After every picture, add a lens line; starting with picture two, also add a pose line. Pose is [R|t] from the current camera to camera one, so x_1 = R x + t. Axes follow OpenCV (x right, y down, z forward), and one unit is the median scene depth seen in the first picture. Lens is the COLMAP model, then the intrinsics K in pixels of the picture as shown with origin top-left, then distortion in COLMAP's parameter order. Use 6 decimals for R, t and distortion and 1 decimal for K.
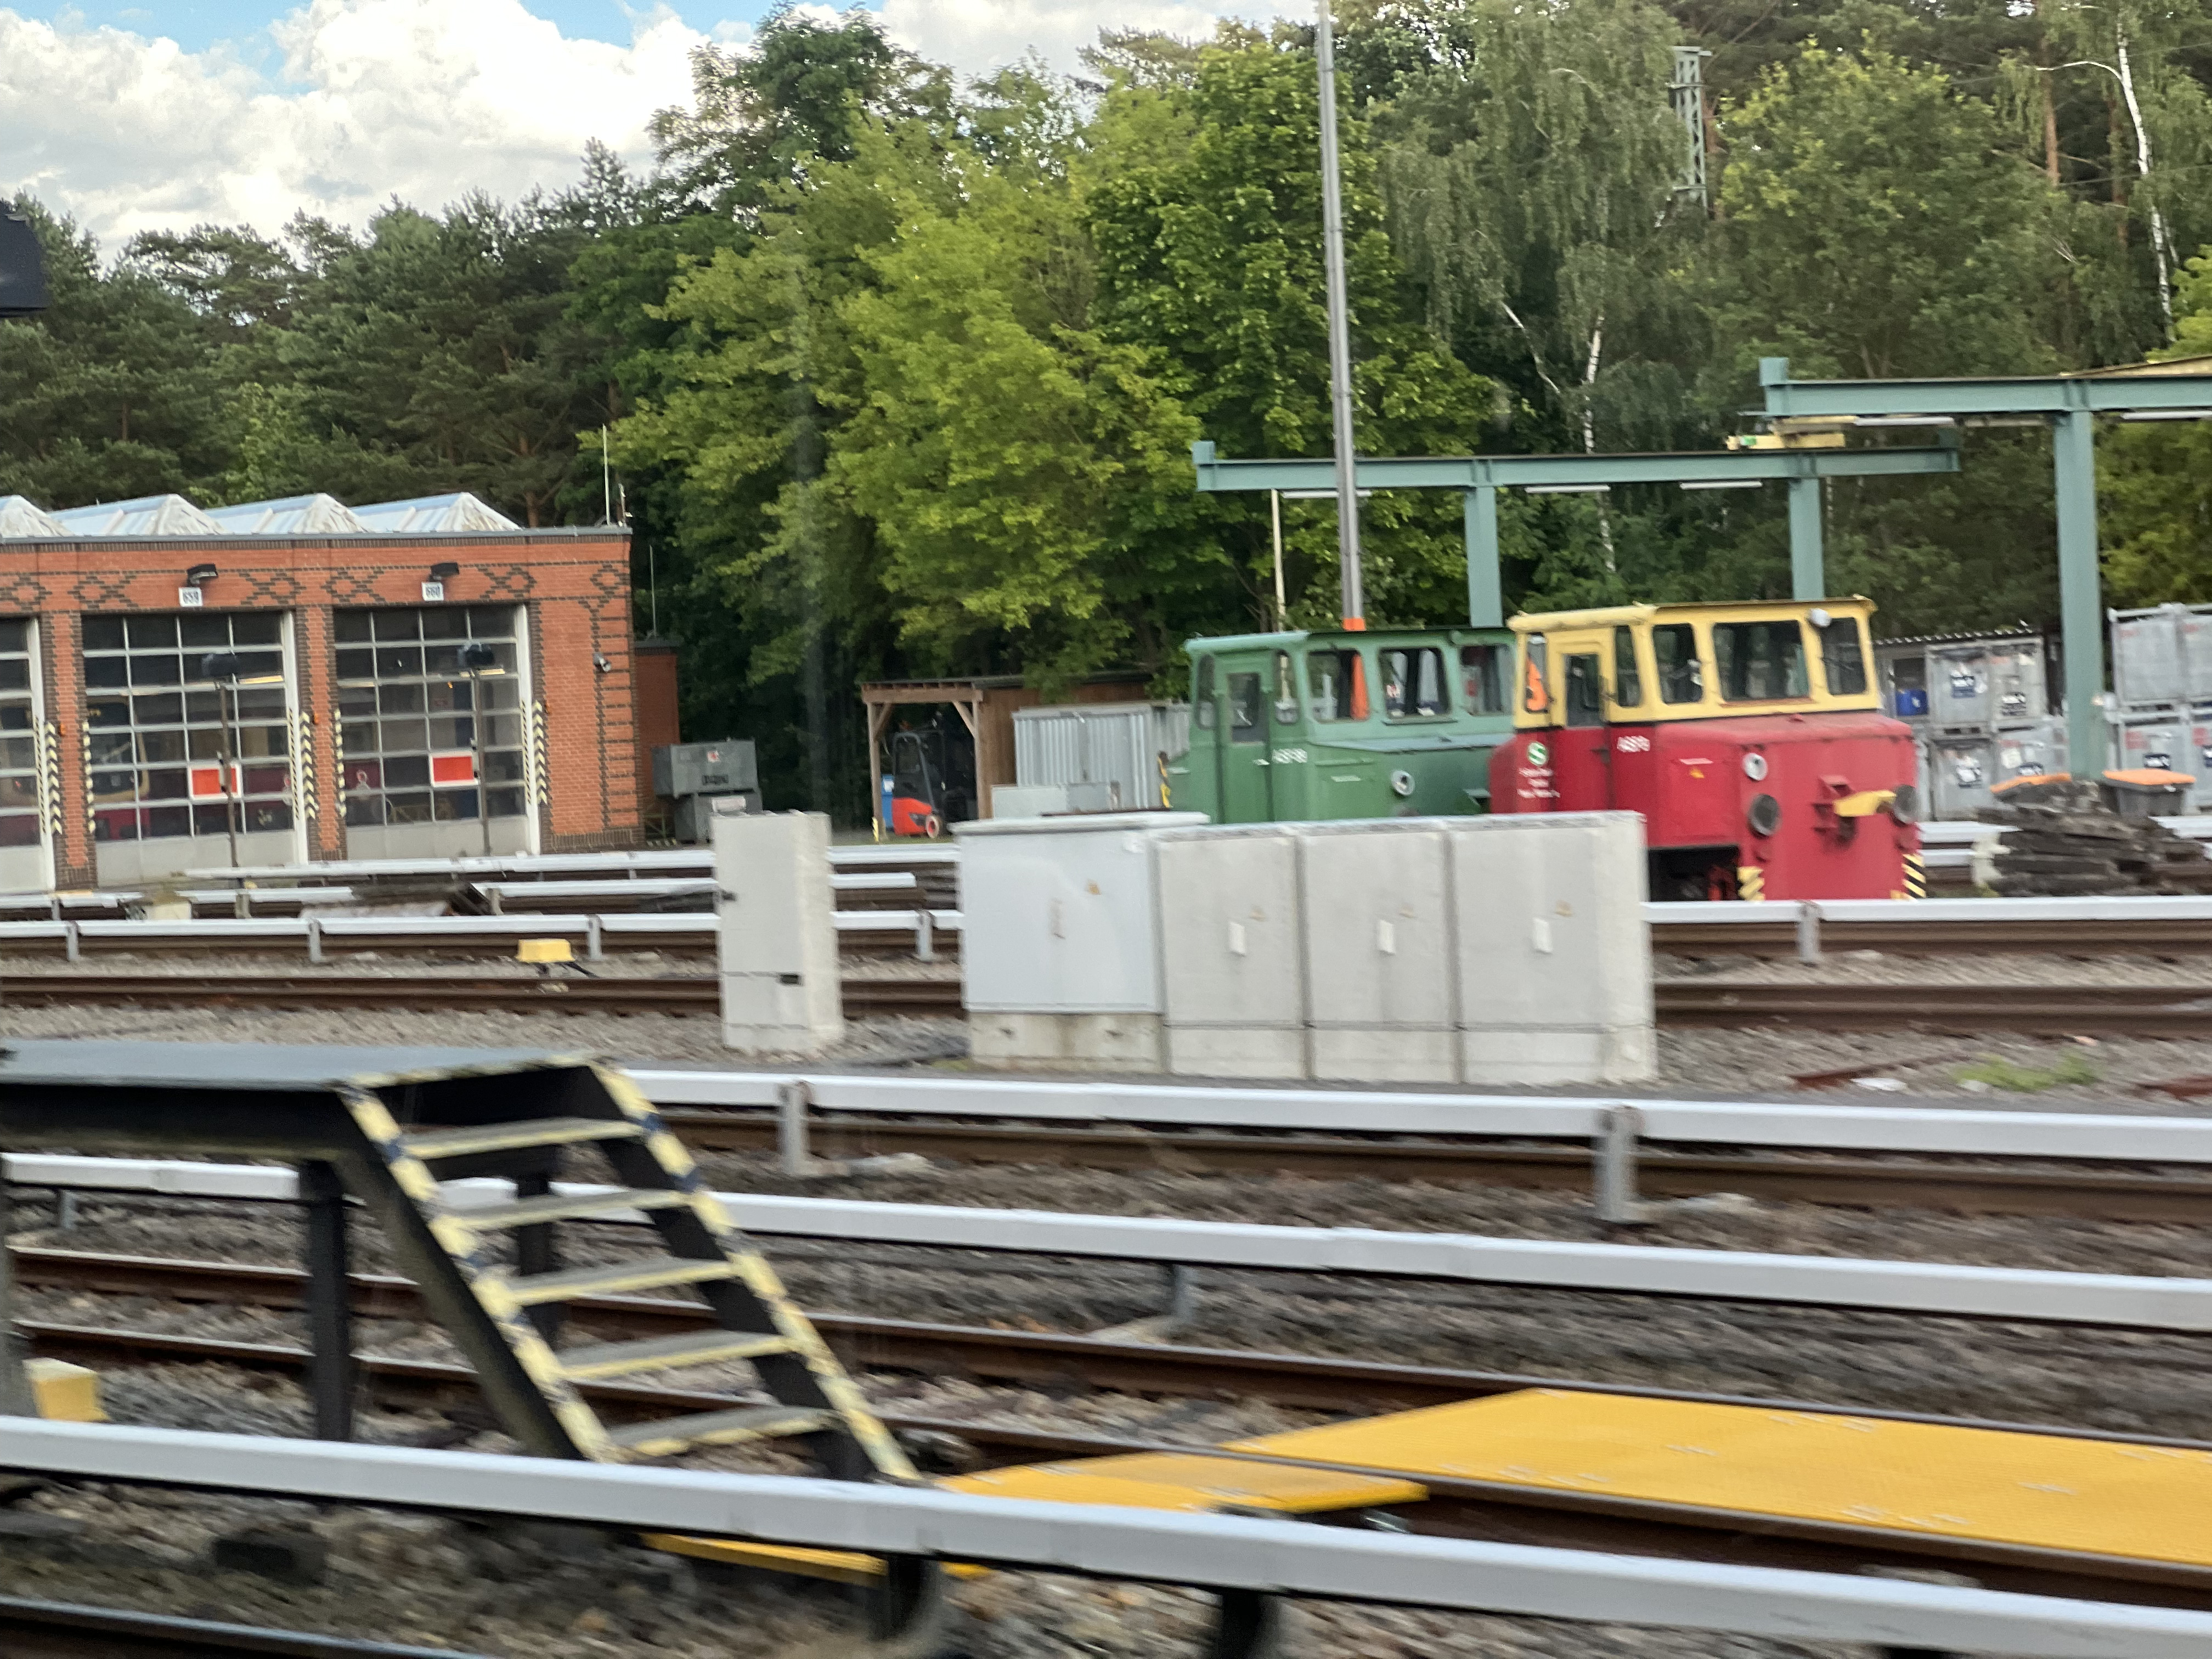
lens RADIAL K [[4910.6, 0, 1115.0], [0, 4910.6, 874.7], [0, 0, 1]] dist [-0.184486, 5.696207]
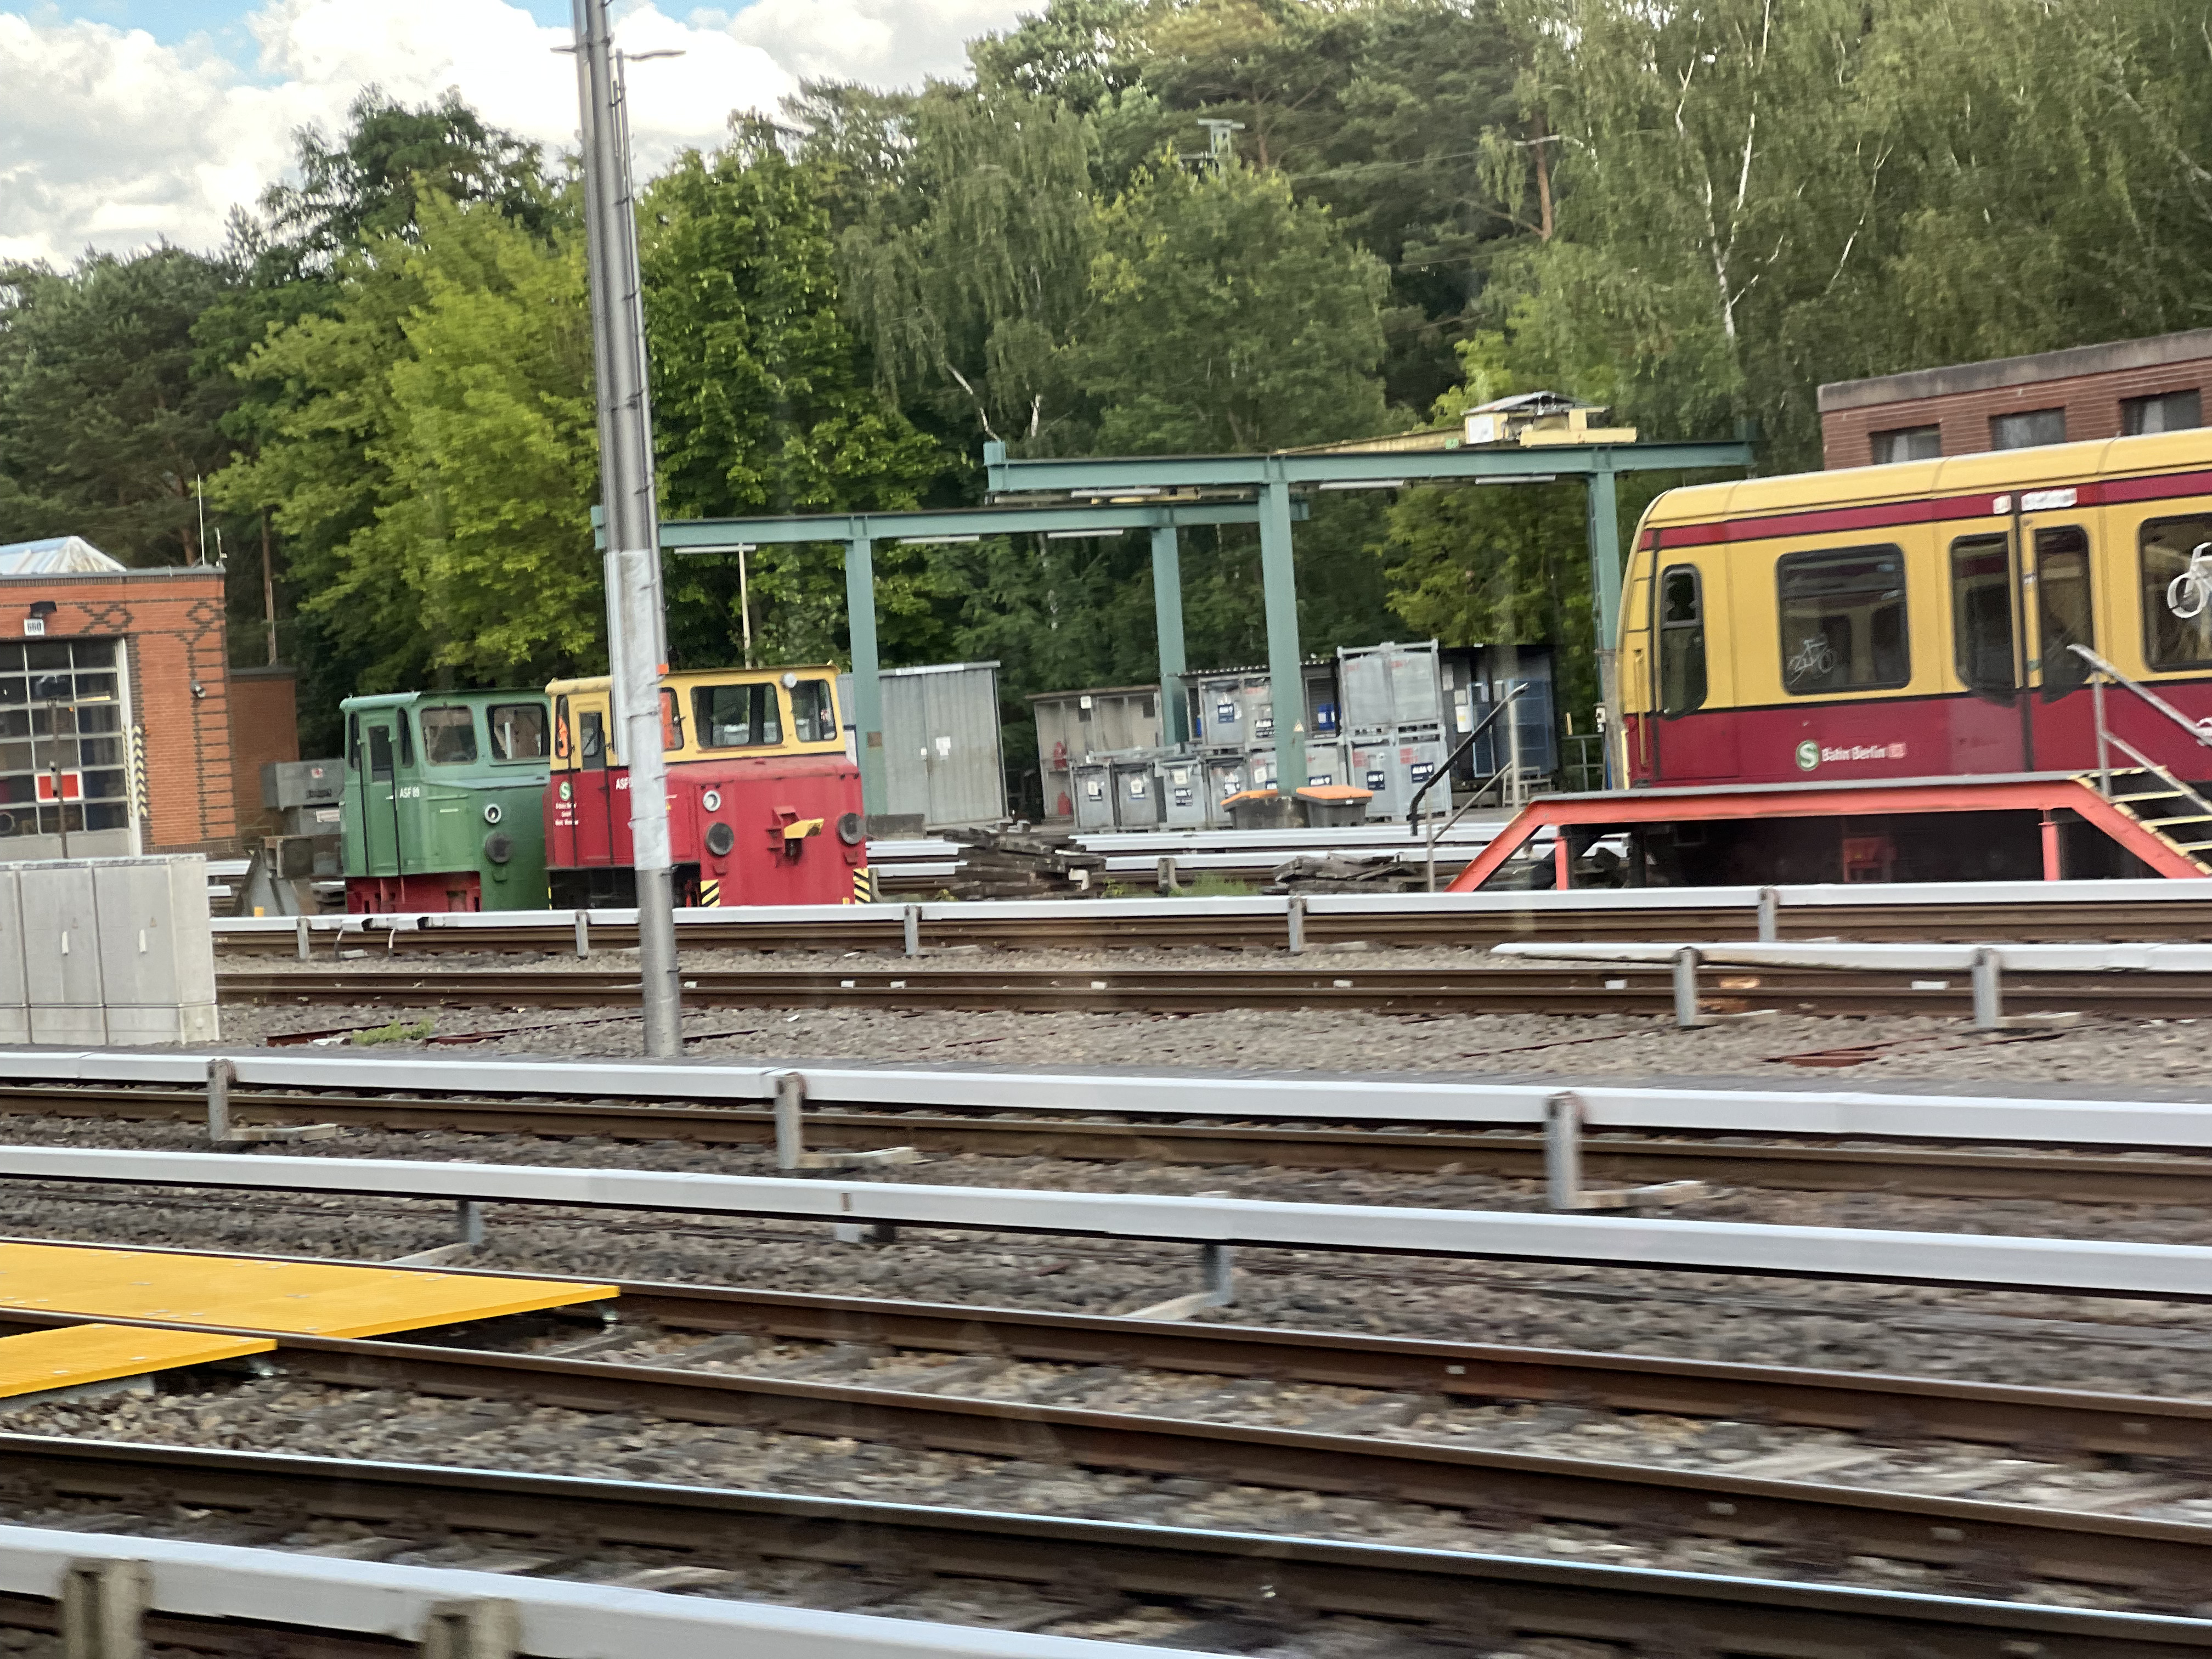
lens RADIAL K [[4895.9, 0, 1115.6], [0, 4895.9, 928.6], [0, 0, 1]] dist [-0.029535, 3.097241]
pose [[0.999949, -0.009376, 0.003749, 0.113530], [0.009324, 0.999864, 0.013601, -0.002499], [-0.003876, -0.013565, 0.999900, -0.135437]]
